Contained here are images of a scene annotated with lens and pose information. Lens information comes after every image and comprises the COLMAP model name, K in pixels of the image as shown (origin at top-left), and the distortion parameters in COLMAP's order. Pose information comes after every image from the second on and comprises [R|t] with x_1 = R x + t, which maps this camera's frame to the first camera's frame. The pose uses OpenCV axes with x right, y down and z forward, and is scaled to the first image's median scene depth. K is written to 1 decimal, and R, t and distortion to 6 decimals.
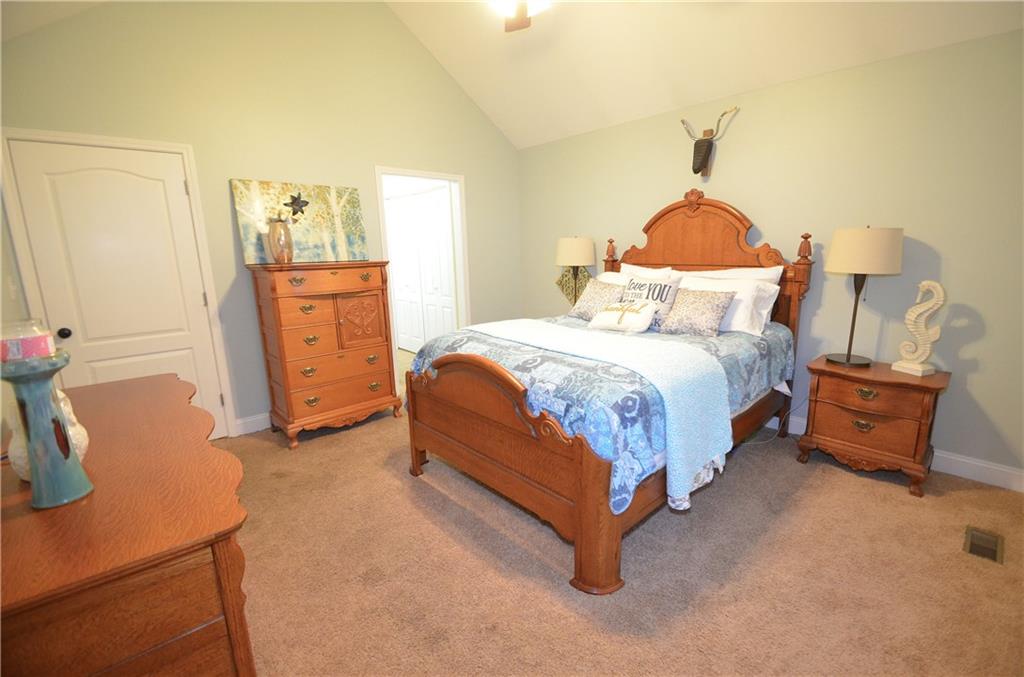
lens RADIAL K [[444.9, 0, 512.0], [0, 444.9, 338.5], [0, 0, 1]] dist [-0.084709, -0.000020]
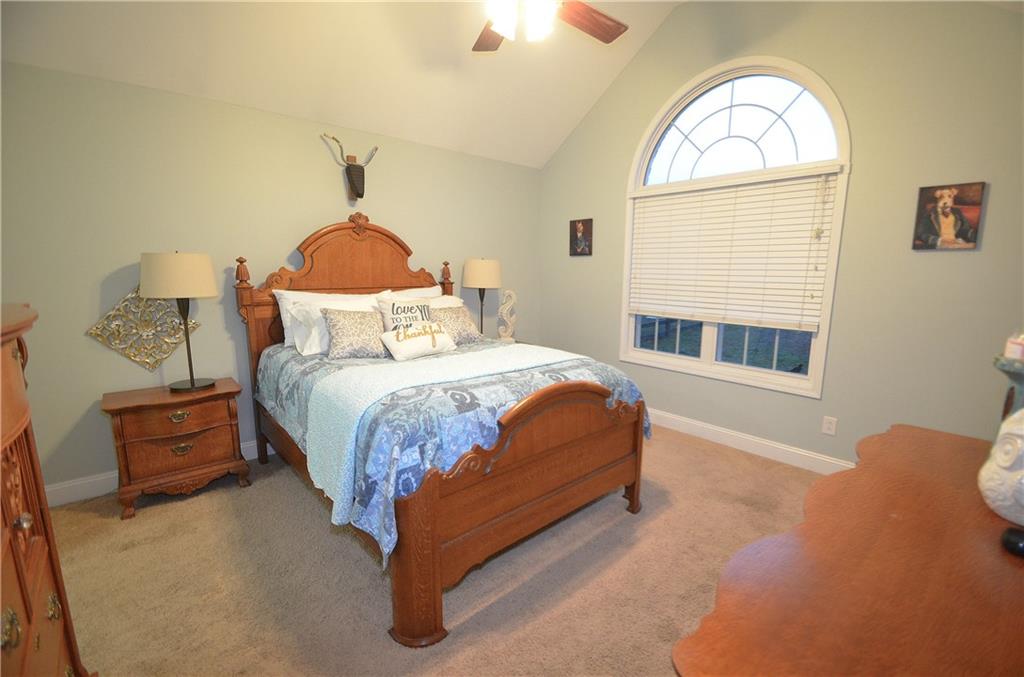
lens RADIAL K [[431.6, 0, 512.0], [0, 431.6, 338.5], [0, 0, 1]] dist [0.000097, -0.000035]
pose [[0.004699, -0.128453, 0.991705, -0.712705], [0.188465, 0.974057, 0.125274, -0.134485], [-0.982069, 0.186313, 0.028786, 0.772811]]
